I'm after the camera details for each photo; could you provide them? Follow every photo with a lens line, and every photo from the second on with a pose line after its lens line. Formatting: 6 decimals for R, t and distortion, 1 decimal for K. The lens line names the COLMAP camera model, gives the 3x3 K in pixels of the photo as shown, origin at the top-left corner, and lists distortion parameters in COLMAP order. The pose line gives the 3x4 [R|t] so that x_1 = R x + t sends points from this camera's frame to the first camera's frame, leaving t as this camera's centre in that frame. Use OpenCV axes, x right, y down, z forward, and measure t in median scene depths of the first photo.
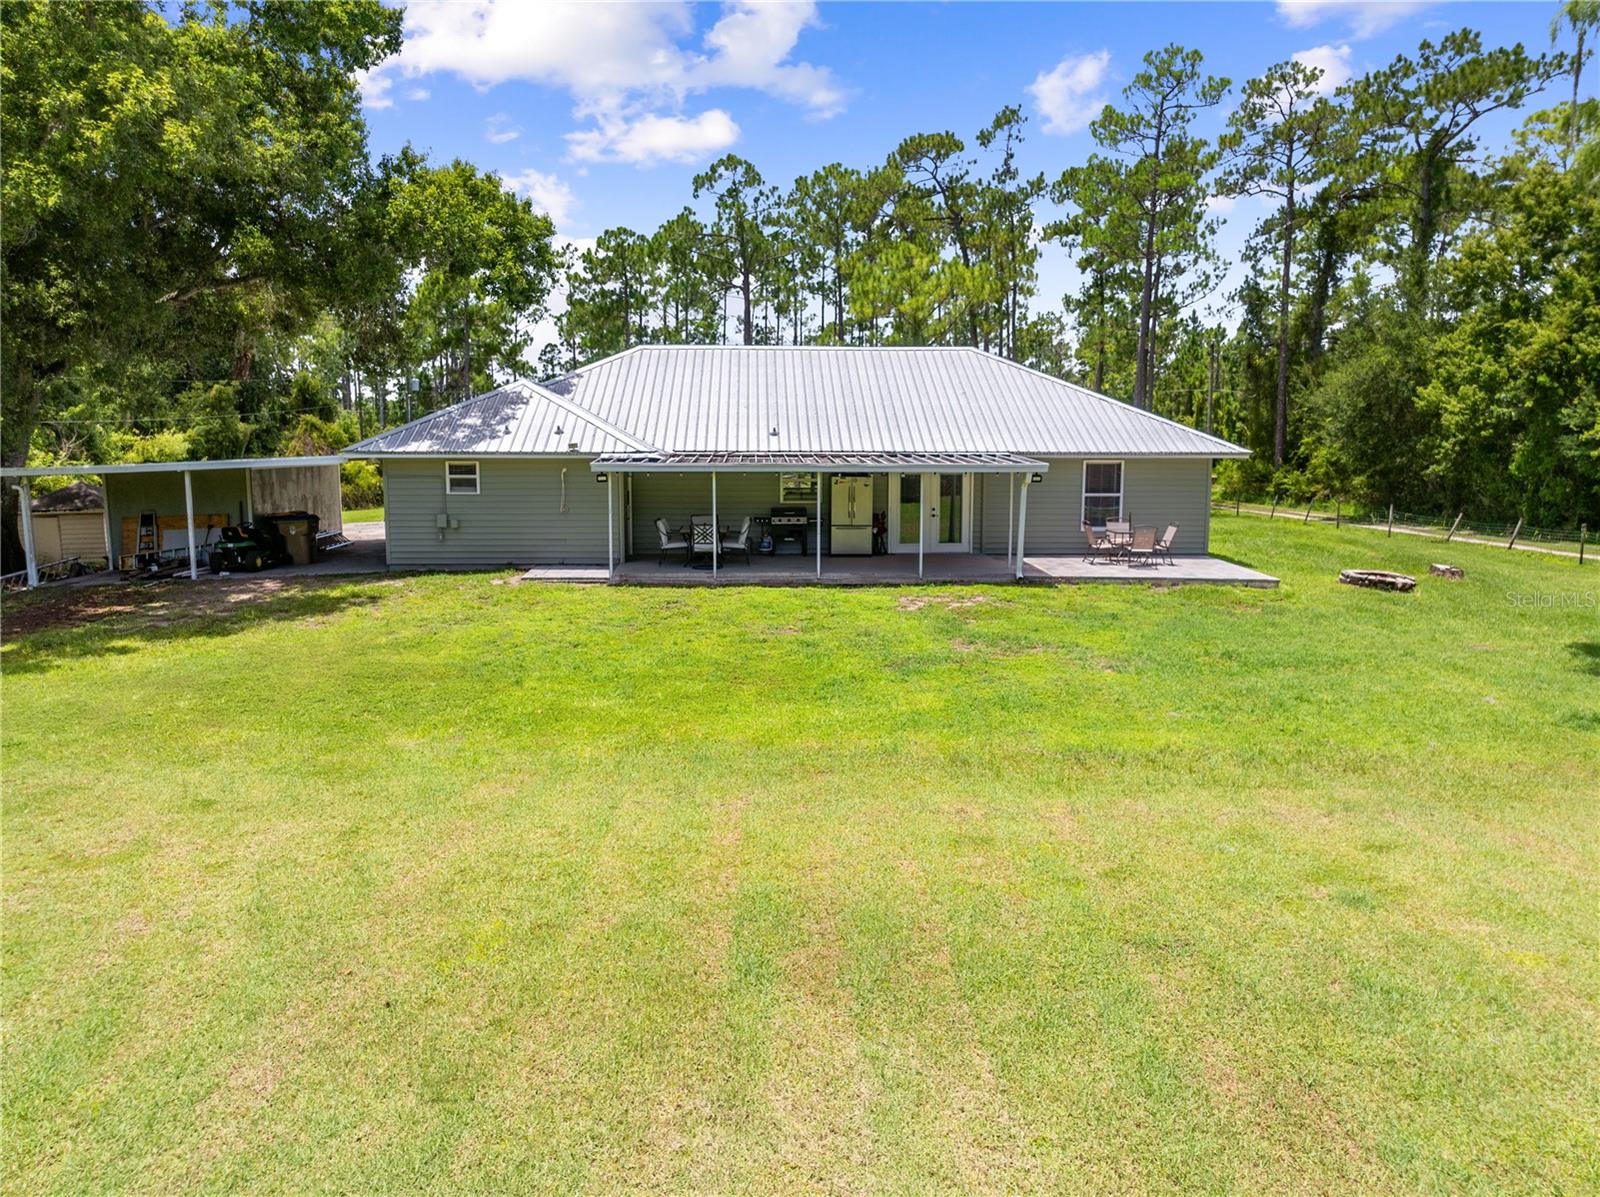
lens RADIAL K [[1129.4, 0, 806.3], [0, 1129.4, 596.7], [0, 0, 1]] dist [-0.053298, 0.030318]
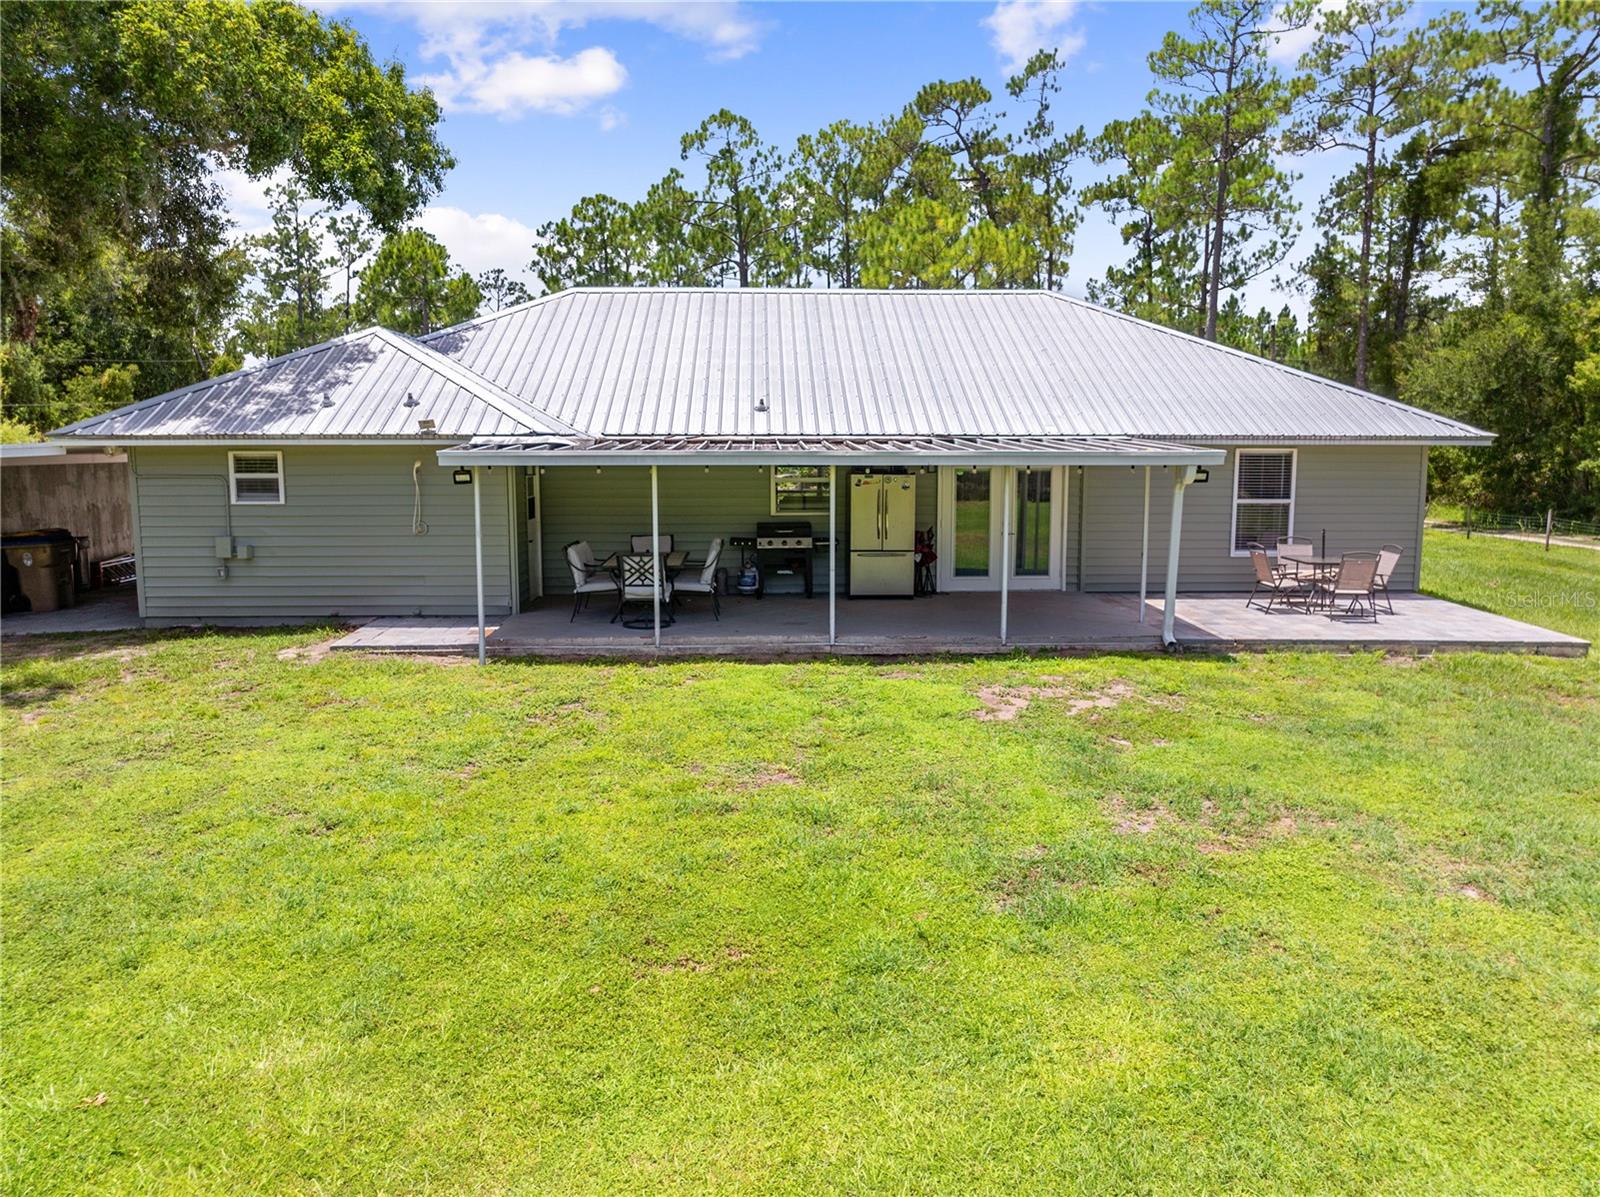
lens RADIAL K [[1129.4, 0, 810.2], [0, 1129.4, 599.9], [0, 0, 1]] dist [-0.053298, 0.030318]
pose [[0.999996, -0.002608, -0.001035, -0.000091], [0.002610, 0.999995, 0.001976, -0.021914], [0.001030, -0.001979, 0.999998, 0.216316]]
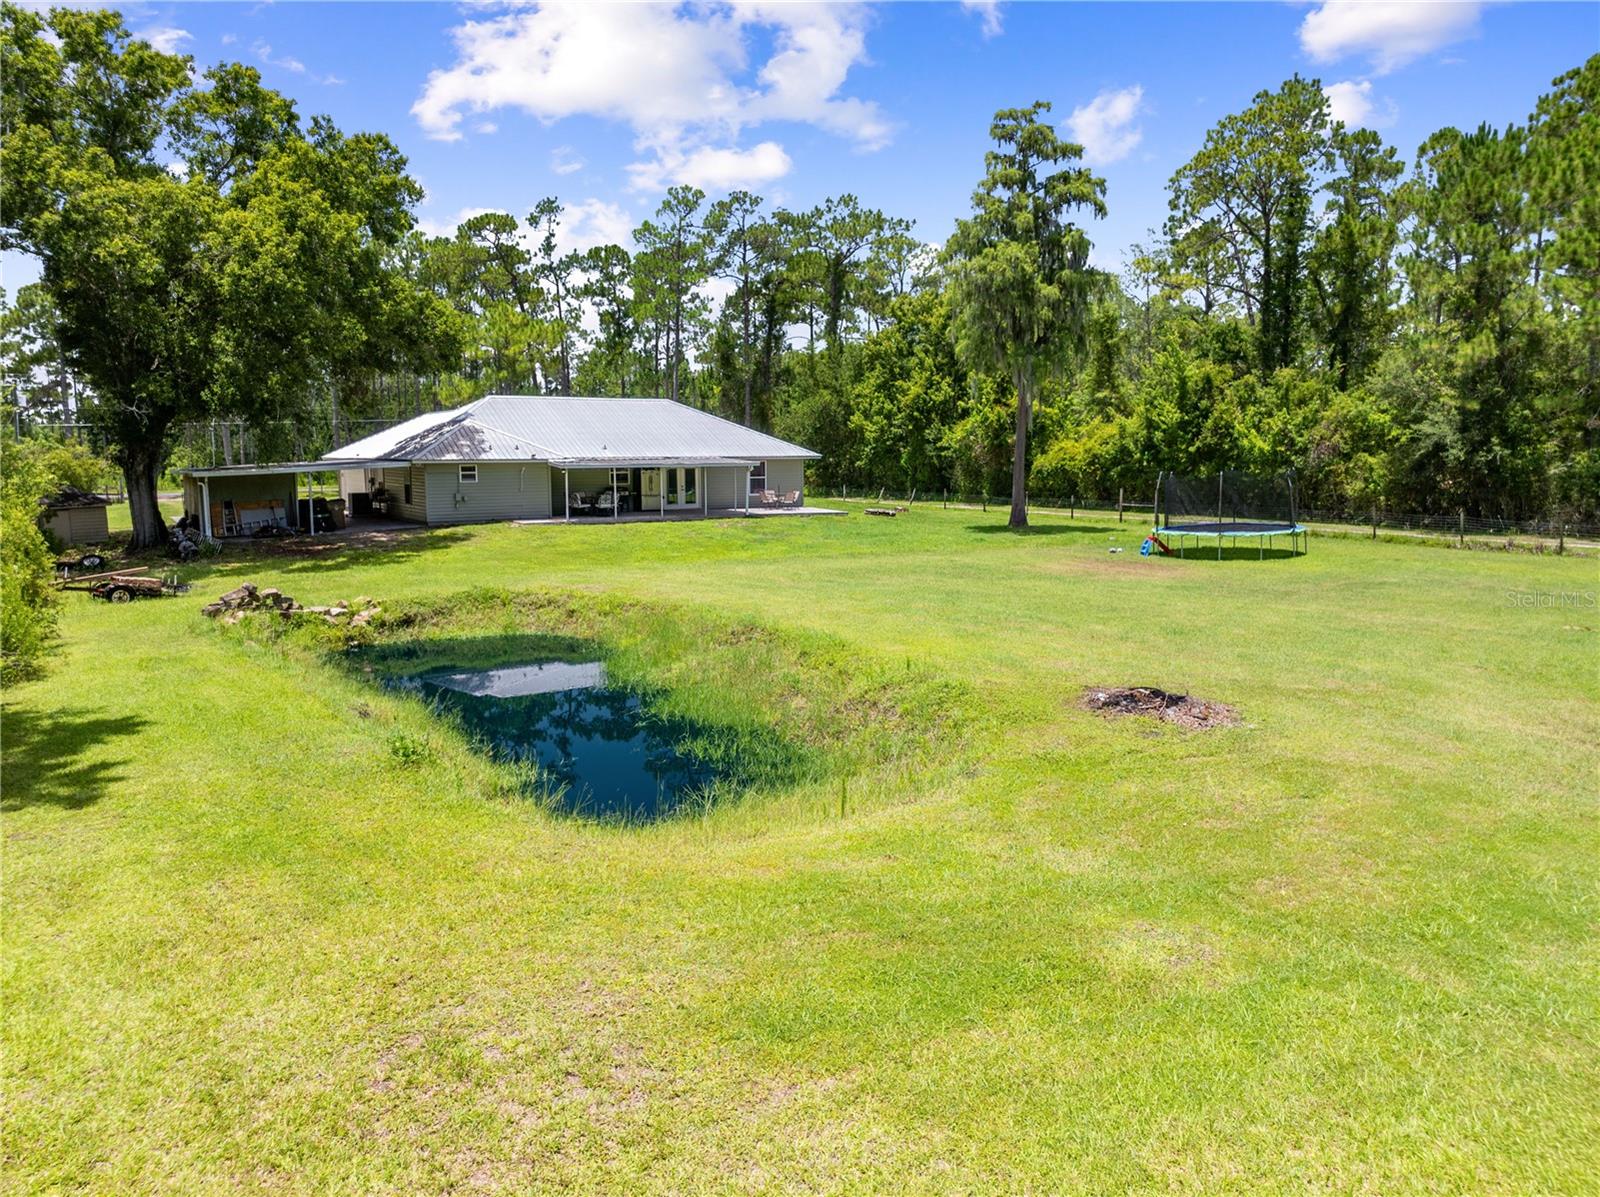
lens RADIAL K [[1129.4, 0, 807.4], [0, 1129.4, 601.9], [0, 0, 1]] dist [-0.053298, 0.030318]
pose [[0.858064, -0.073252, 0.508292, -0.439782], [0.072668, 0.997134, 0.021027, 0.059892], [-0.508376, 0.018894, 0.860928, -0.488837]]
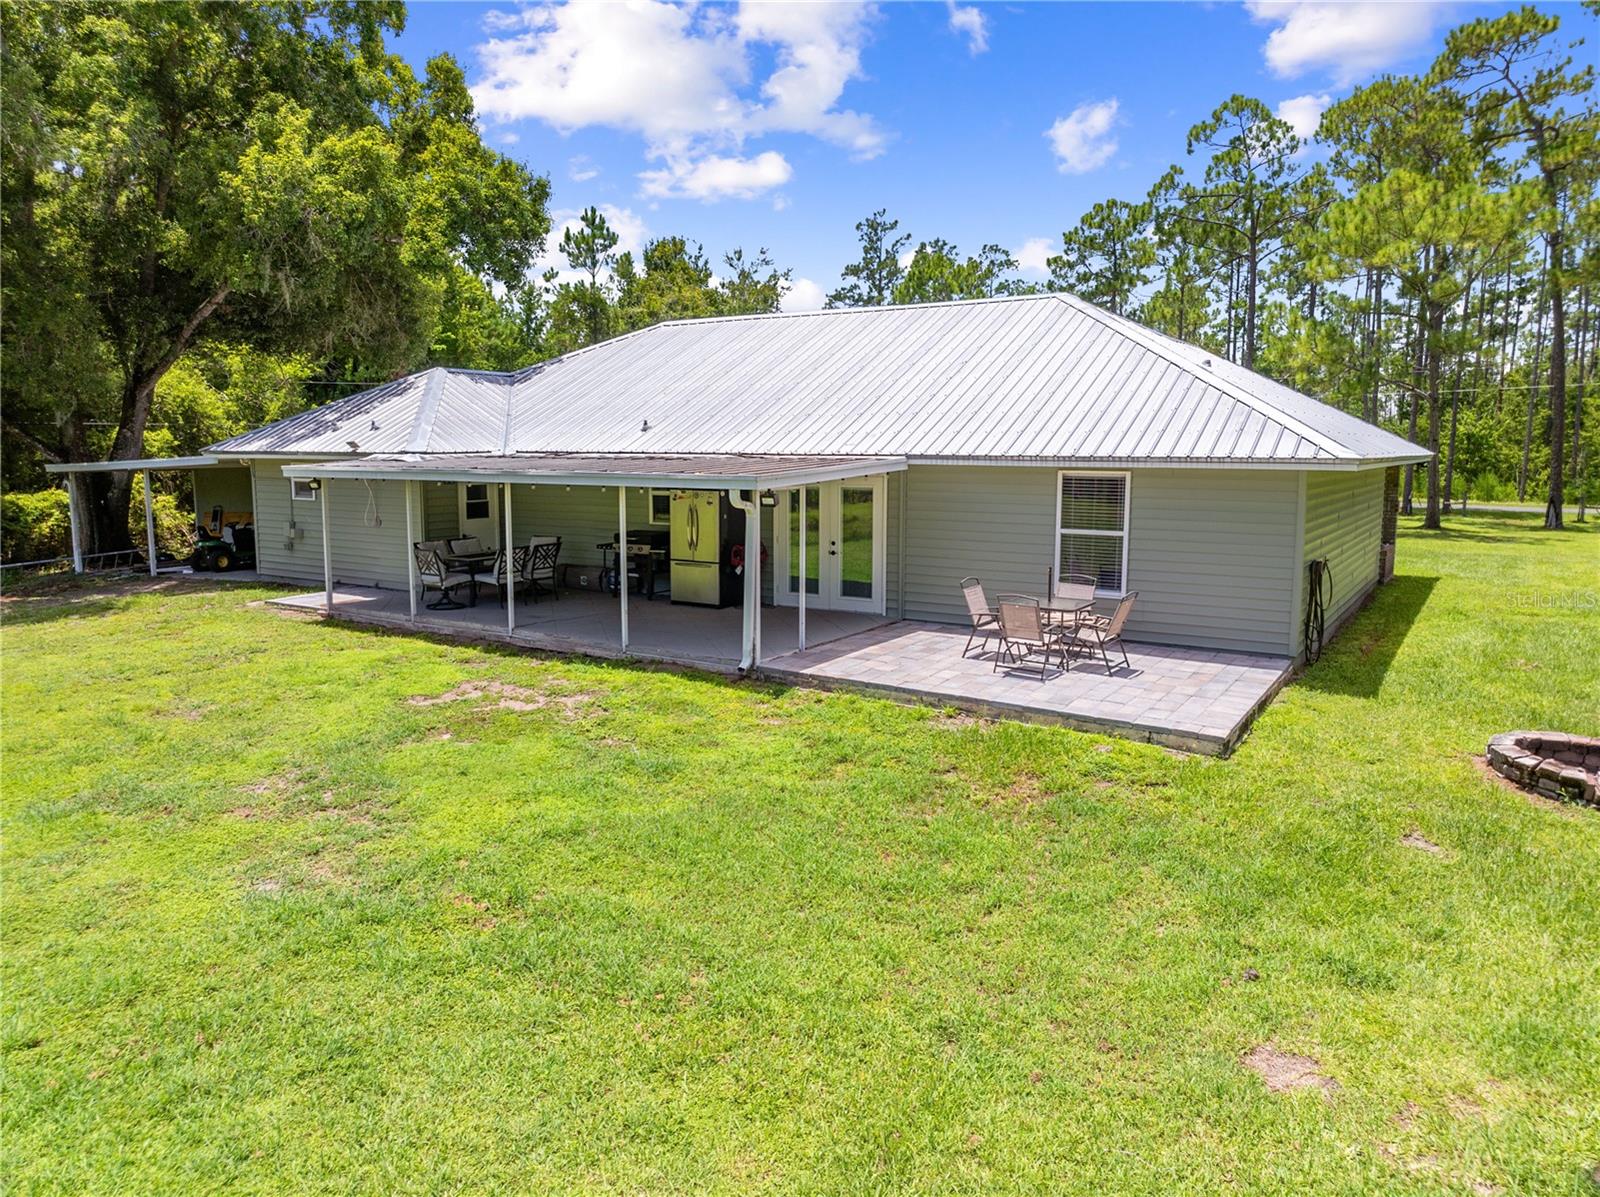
lens RADIAL K [[1129.4, 0, 794.6], [0, 1129.4, 593.3], [0, 0, 1]] dist [-0.053298, 0.030318]
pose [[0.812405, 0.076277, -0.578082, 0.292124], [-0.080584, 0.996581, 0.018249, -0.036666], [0.577498, 0.031758, 0.815774, 0.286177]]
